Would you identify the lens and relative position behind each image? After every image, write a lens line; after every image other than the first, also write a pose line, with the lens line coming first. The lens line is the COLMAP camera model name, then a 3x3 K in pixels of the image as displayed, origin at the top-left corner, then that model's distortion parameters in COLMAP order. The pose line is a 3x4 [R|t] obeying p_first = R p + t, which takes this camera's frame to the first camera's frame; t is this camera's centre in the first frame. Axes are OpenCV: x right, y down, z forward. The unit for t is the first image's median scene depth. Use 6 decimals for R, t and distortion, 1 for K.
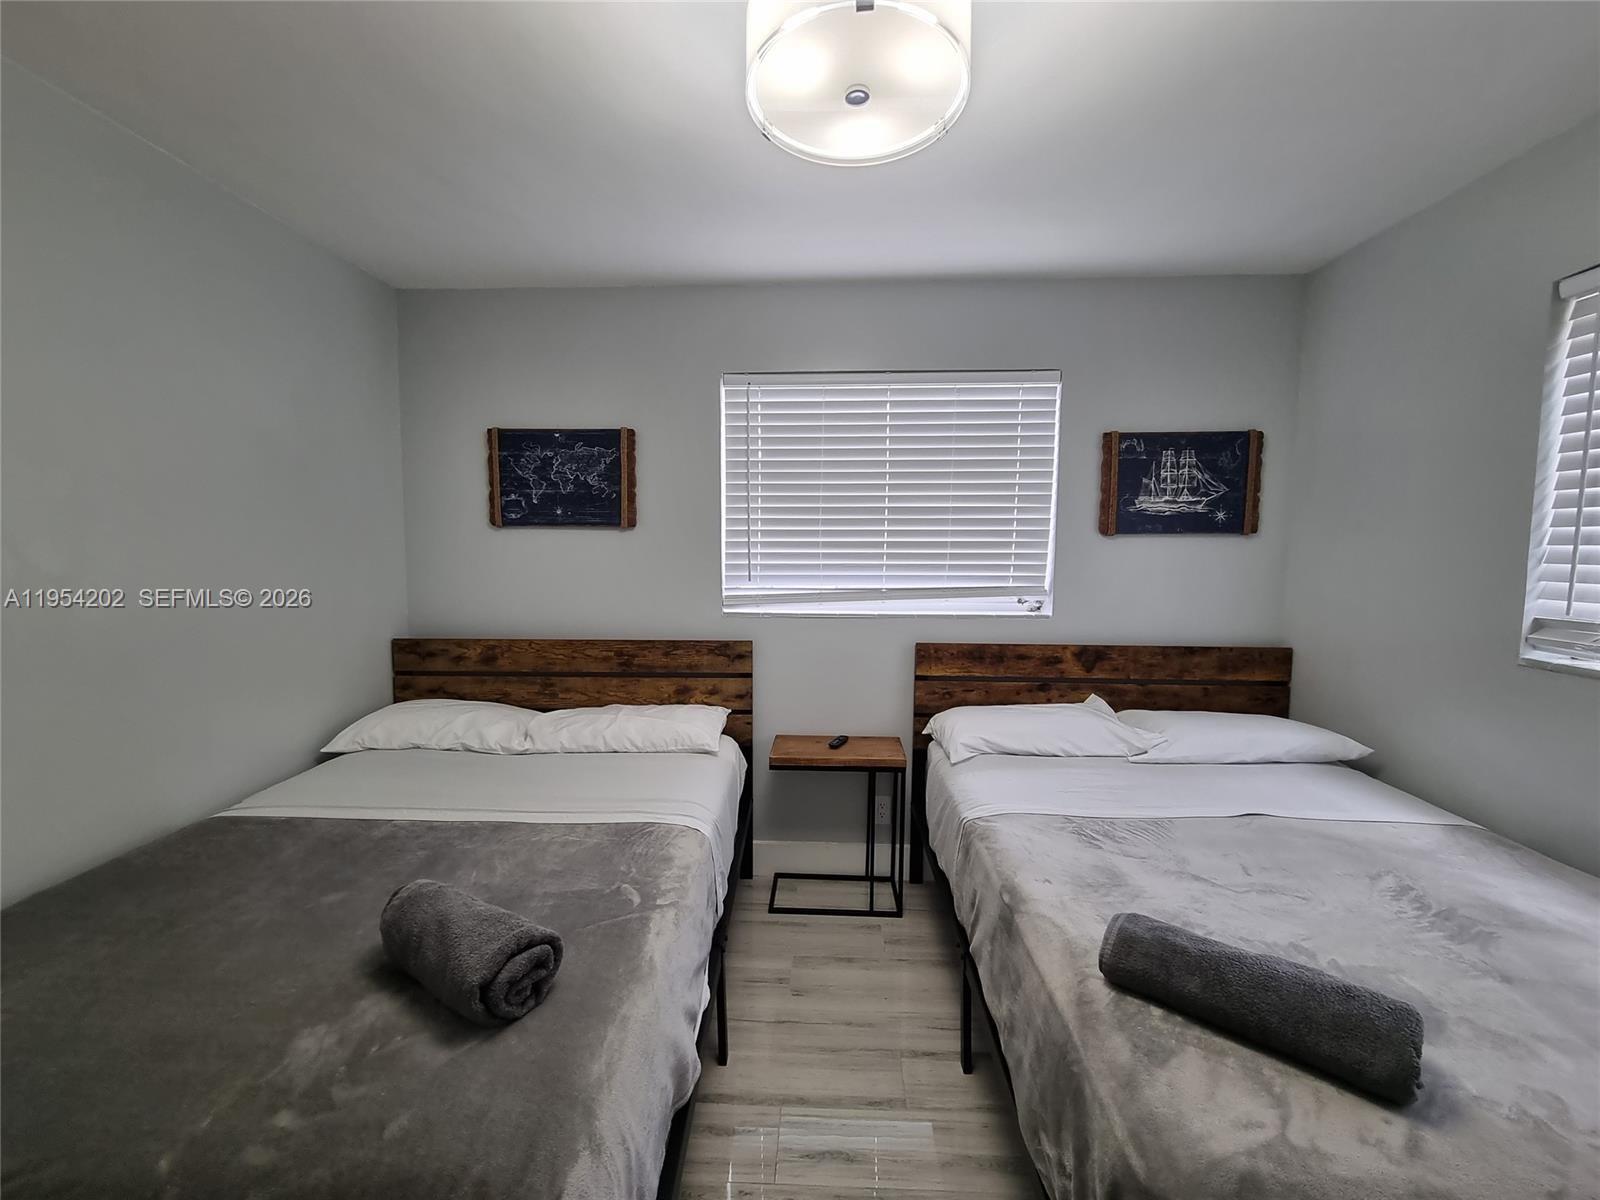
lens RADIAL K [[653.7, 0, 798.7], [0, 653.7, 594.6], [0, 0, 1]] dist [-0.002852, -0.000974]
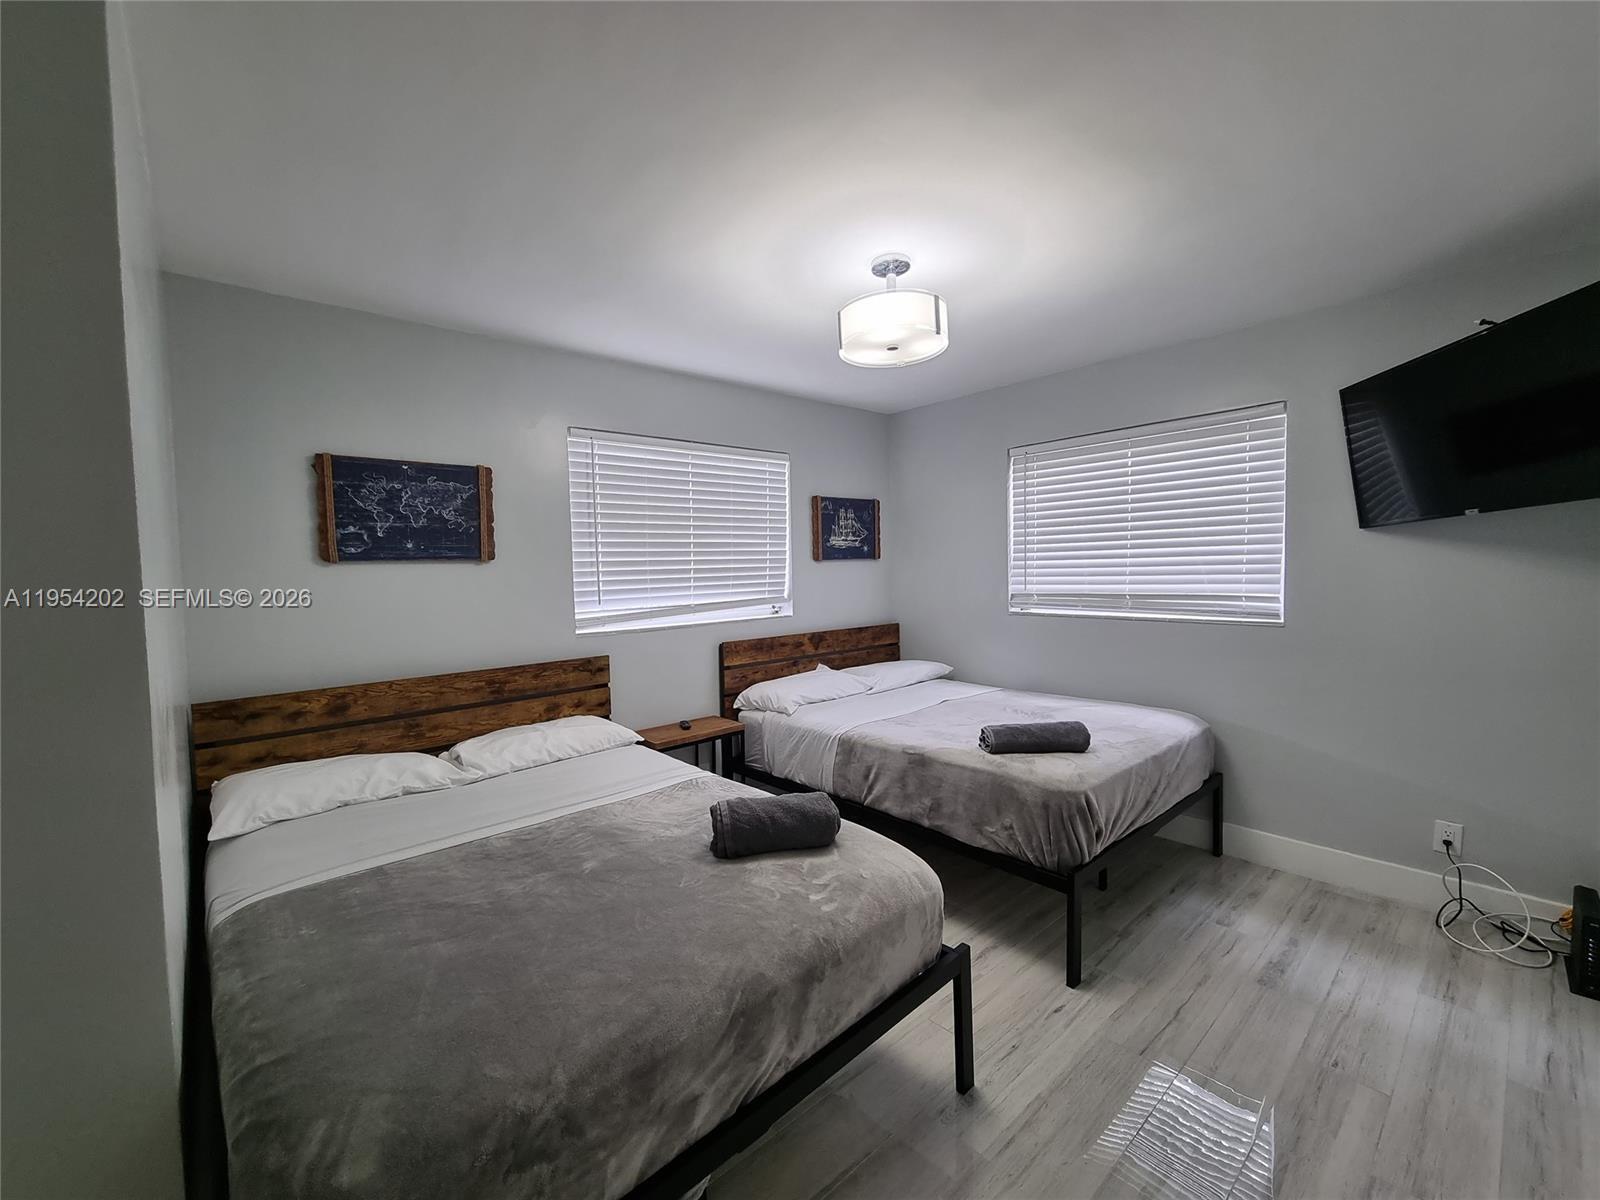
lens RADIAL K [[653.7, 0, 795.2], [0, 653.7, 597.7], [0, 0, 1]] dist [-0.002852, -0.000974]
pose [[0.723989, -0.053780, 0.687712, -0.633272], [0.081456, 0.996646, -0.007814, 0.004168], [-0.684985, 0.061675, 0.725942, -0.090488]]
